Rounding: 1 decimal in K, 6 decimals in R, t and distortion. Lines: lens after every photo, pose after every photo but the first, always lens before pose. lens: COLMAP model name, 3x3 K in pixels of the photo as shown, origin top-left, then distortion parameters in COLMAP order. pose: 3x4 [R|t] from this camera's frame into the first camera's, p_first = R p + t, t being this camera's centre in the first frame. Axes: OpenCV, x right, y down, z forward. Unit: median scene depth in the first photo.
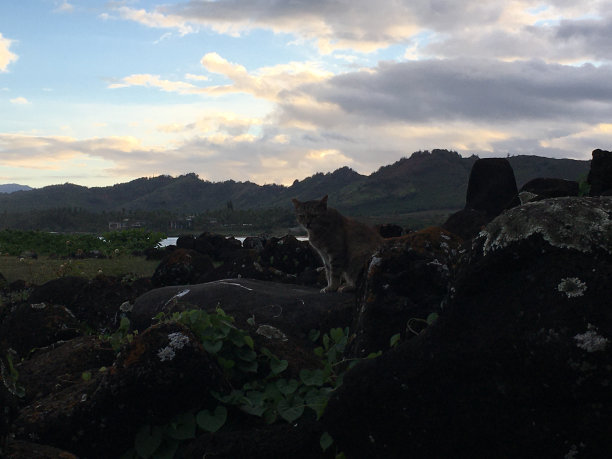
lens RADIAL K [[1138.2, 0, 306.0], [0, 1138.2, 229.5], [0, 0, 1]] dist [0.042270, 0.123964]
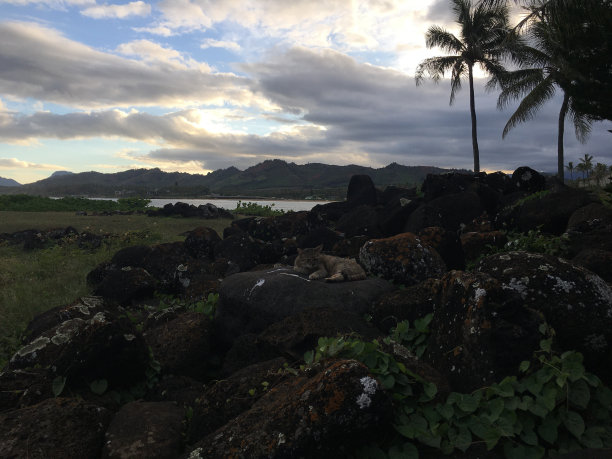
lens RADIAL K [[525.3, 0, 304.7], [0, 525.3, 230.8], [0, 0, 1]] dist [0.084234, -0.119984]
pose [[0.984608, -0.000033, 0.174776, -0.255317], [-0.011606, 0.997780, 0.065570, -0.083271], [-0.174390, -0.066590, 0.982422, 0.494009]]
